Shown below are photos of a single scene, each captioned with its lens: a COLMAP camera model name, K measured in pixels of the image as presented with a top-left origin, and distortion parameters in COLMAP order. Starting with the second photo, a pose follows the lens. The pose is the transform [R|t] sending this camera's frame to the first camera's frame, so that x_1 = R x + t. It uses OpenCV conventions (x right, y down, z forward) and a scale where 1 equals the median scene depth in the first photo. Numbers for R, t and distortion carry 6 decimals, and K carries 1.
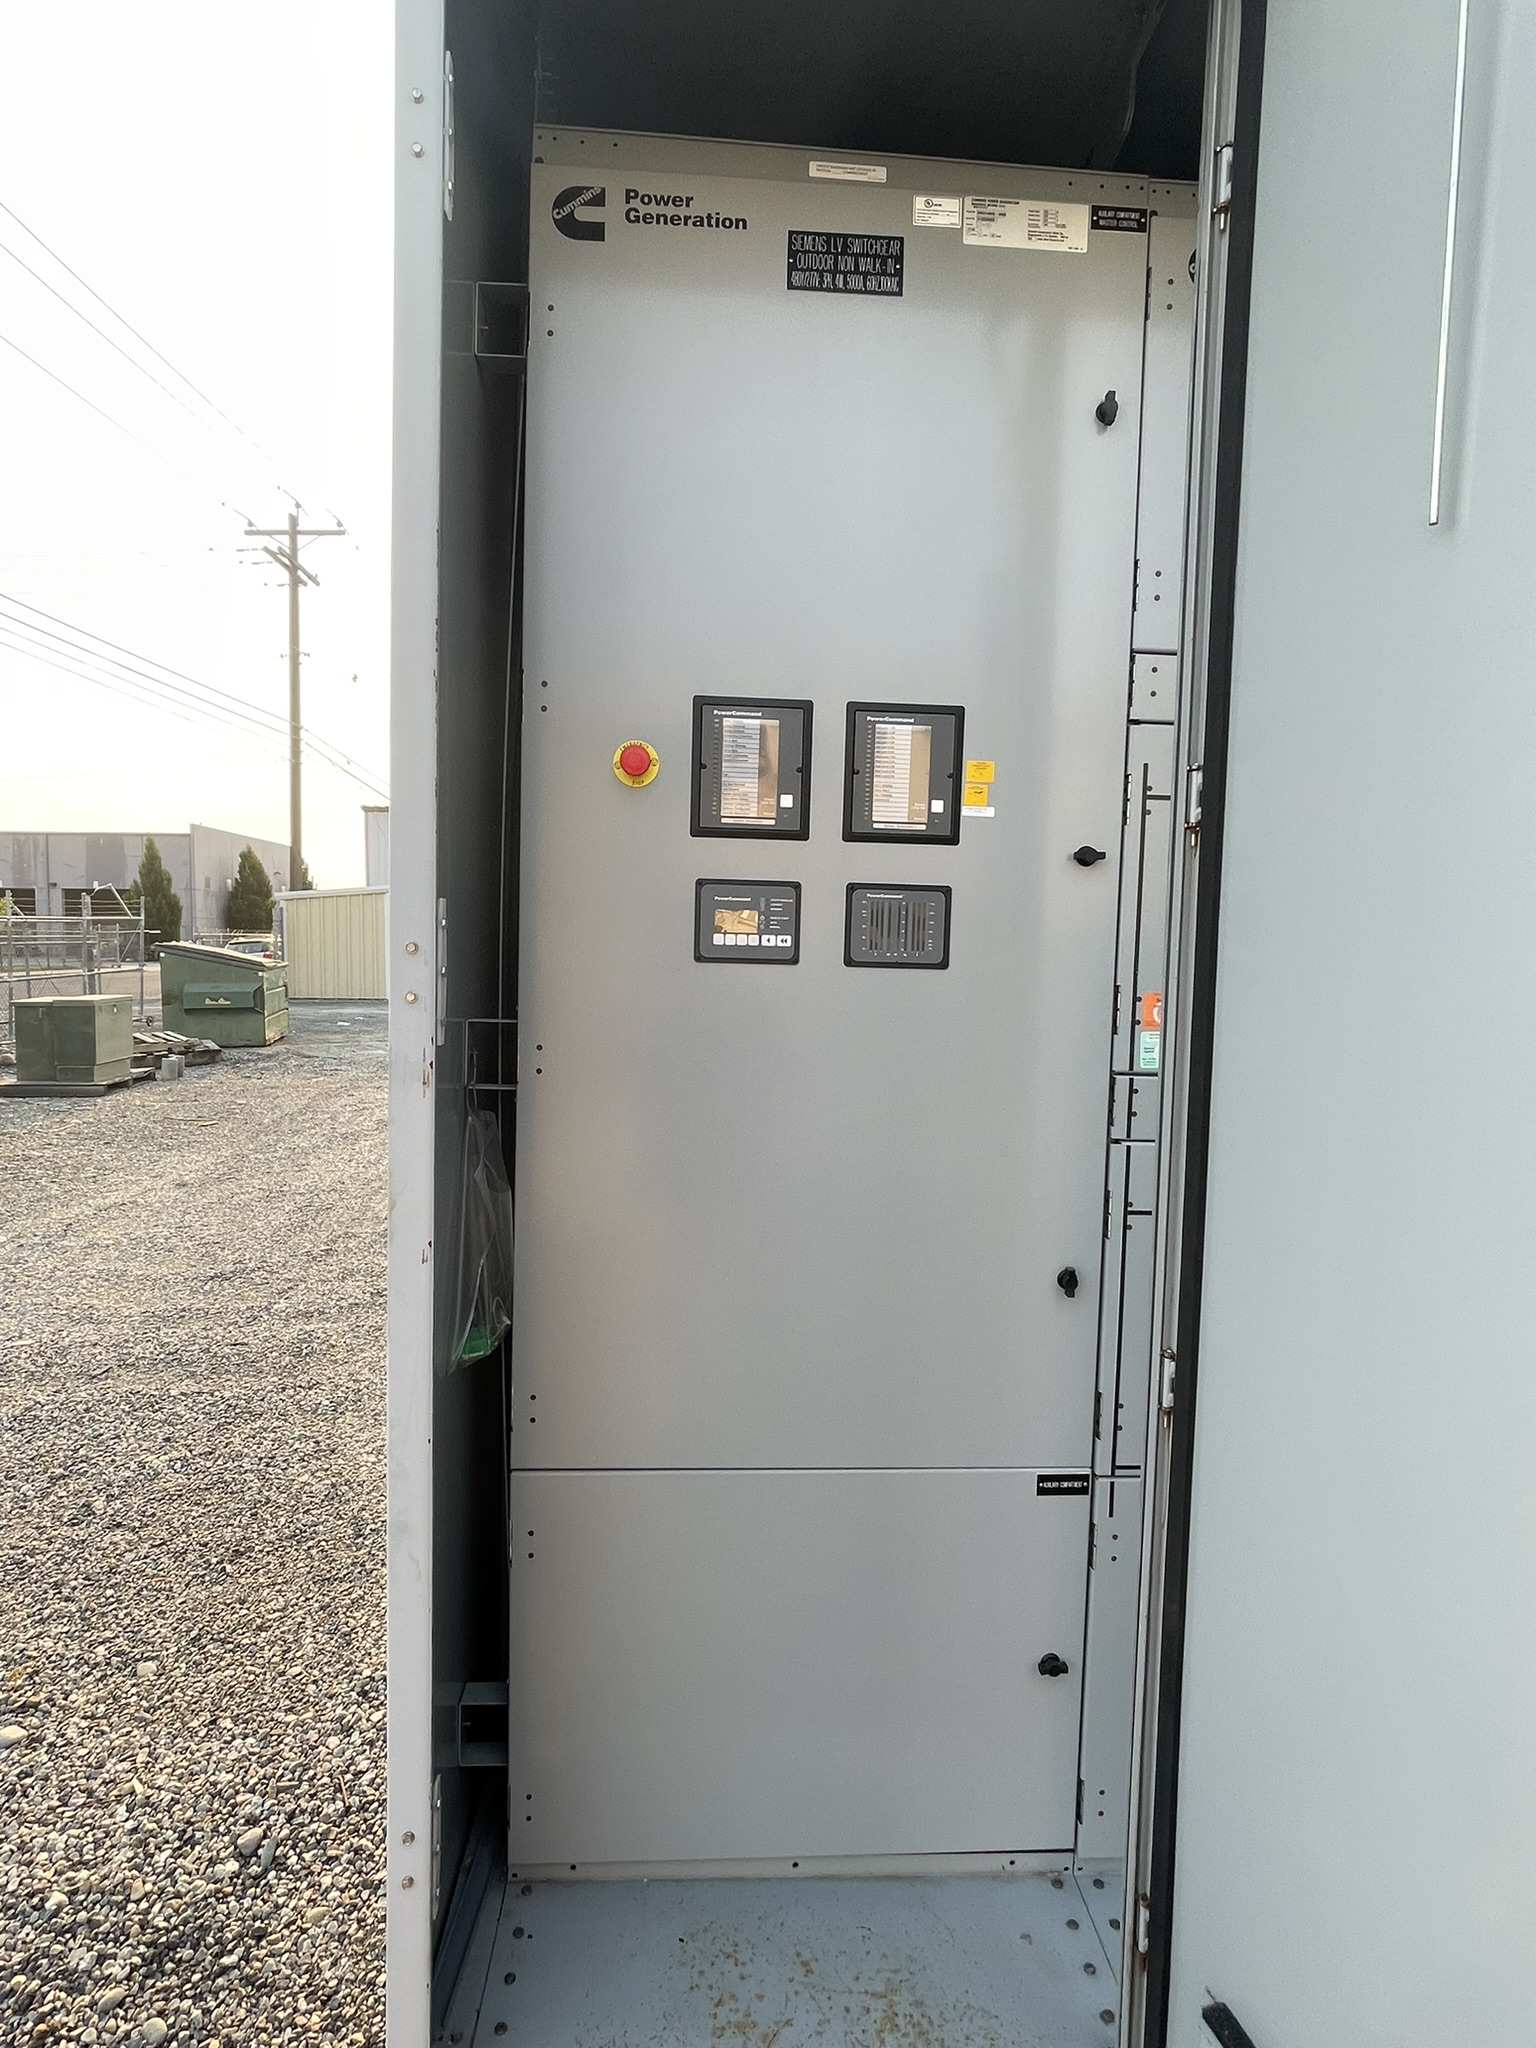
lens RADIAL K [[1034.9, 0, 768.8], [0, 1034.9, 1002.1], [0, 0, 1]] dist [0.002910, -0.001957]
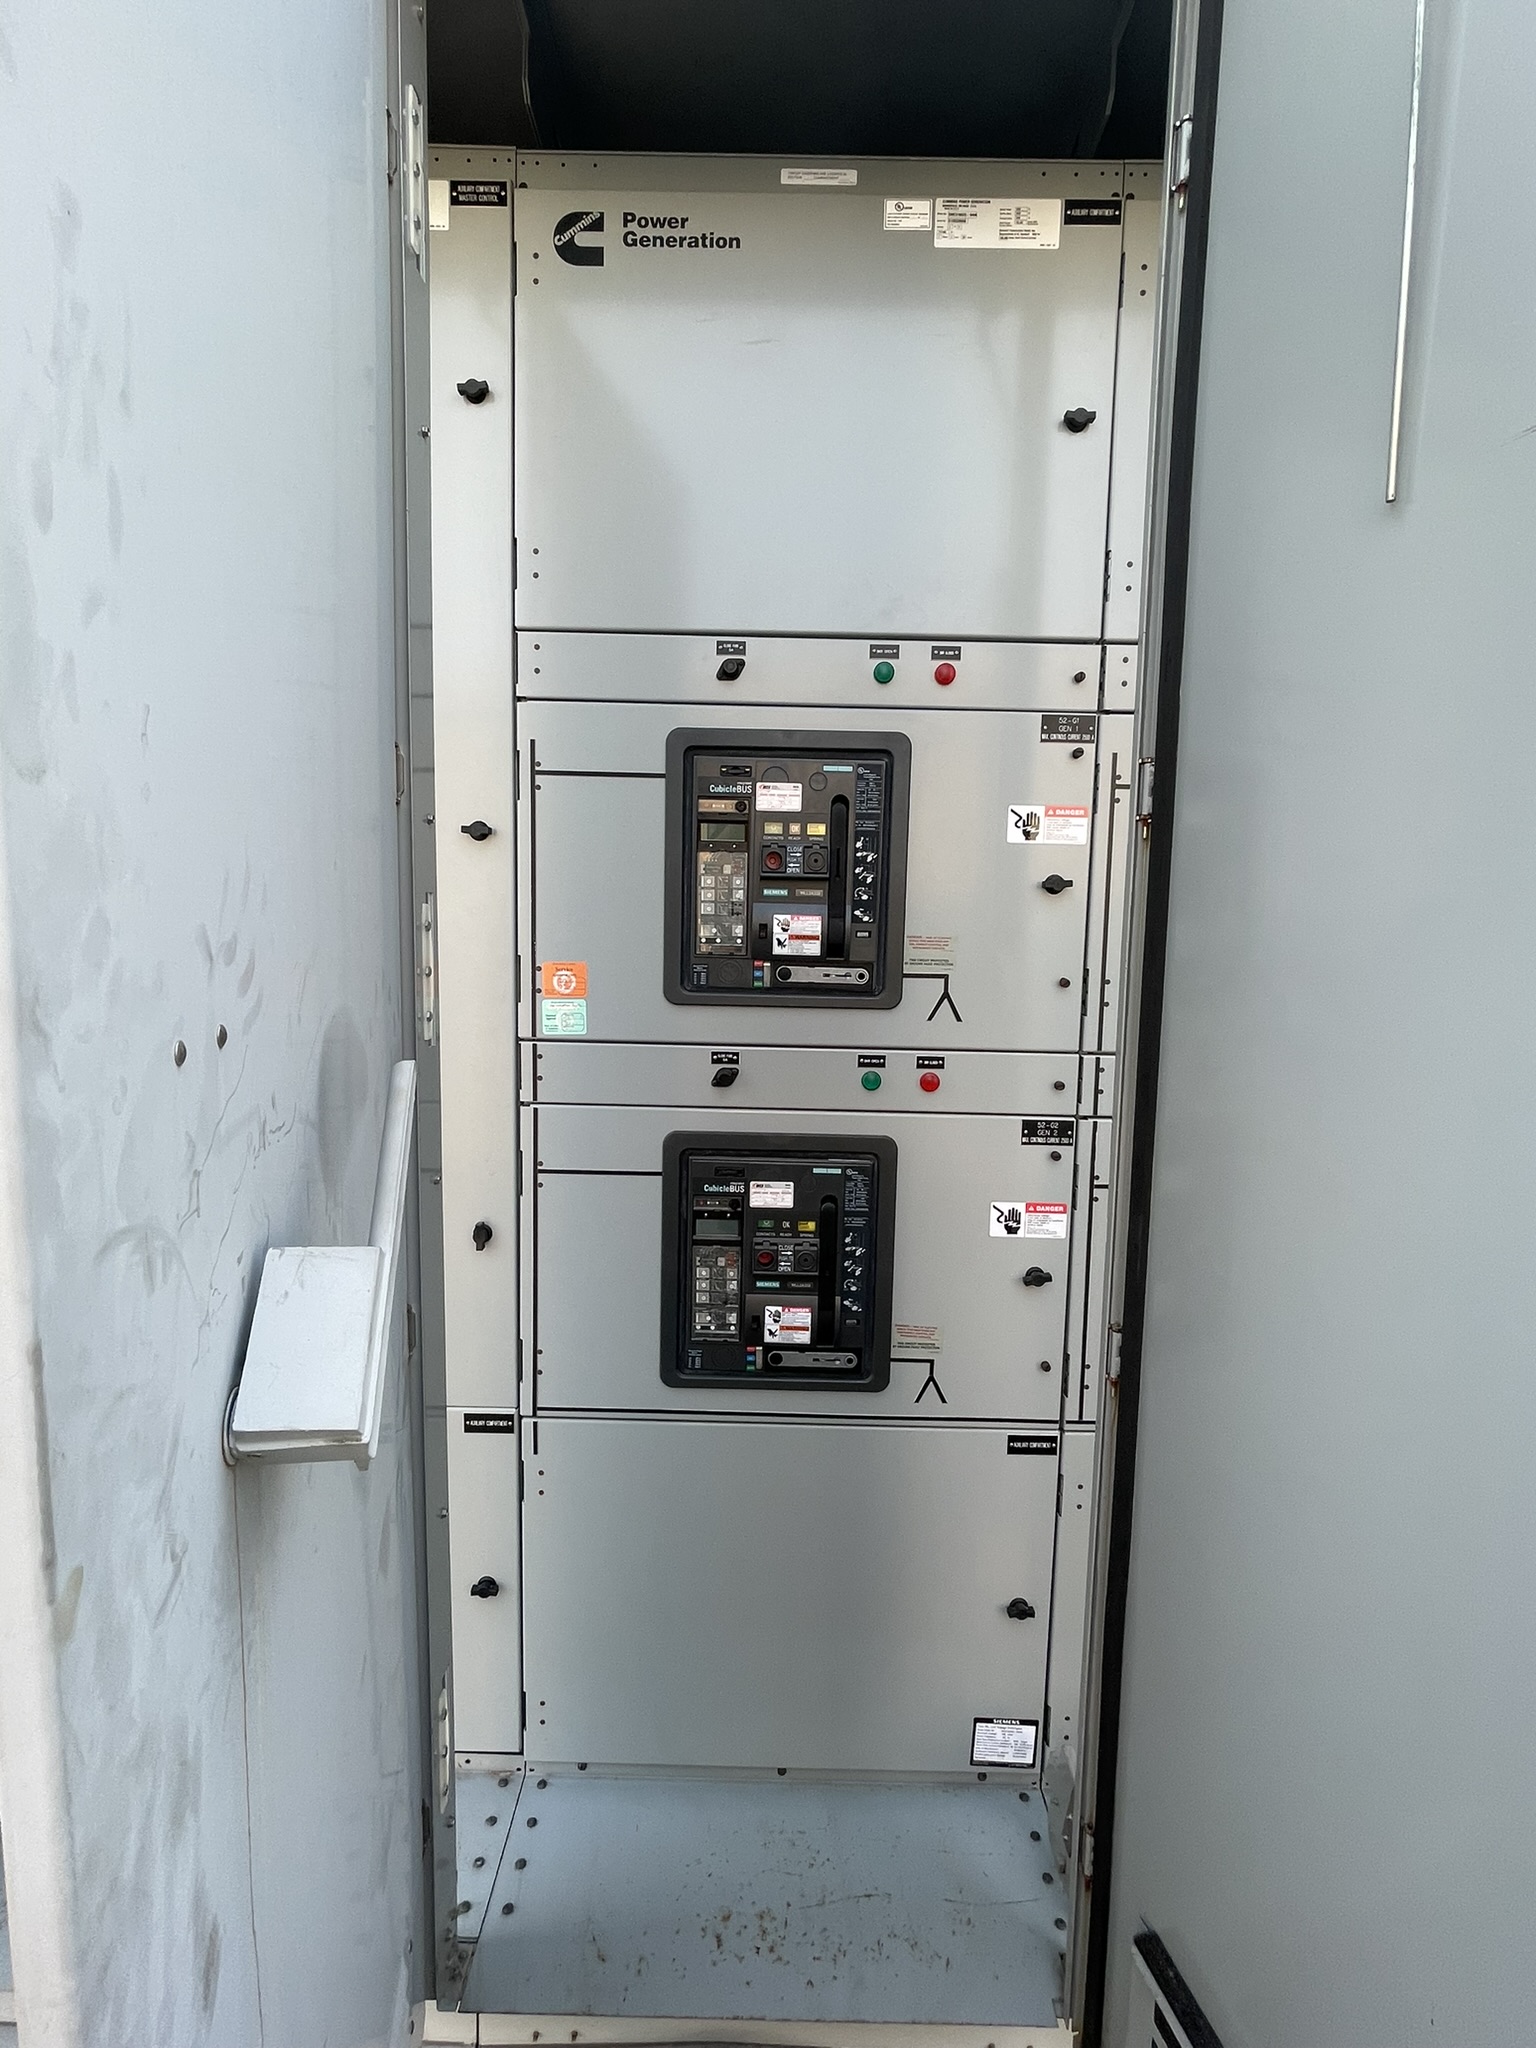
lens RADIAL K [[959.0, 0, 791.4], [0, 959.0, 1032.2], [0, 0, 1]] dist [-0.002146, 0.004186]
pose [[0.997035, -0.000356, -0.076953, 0.120516], [0.003680, 0.999065, 0.043067, 0.003630], [0.076866, -0.043223, 0.996104, 0.009500]]
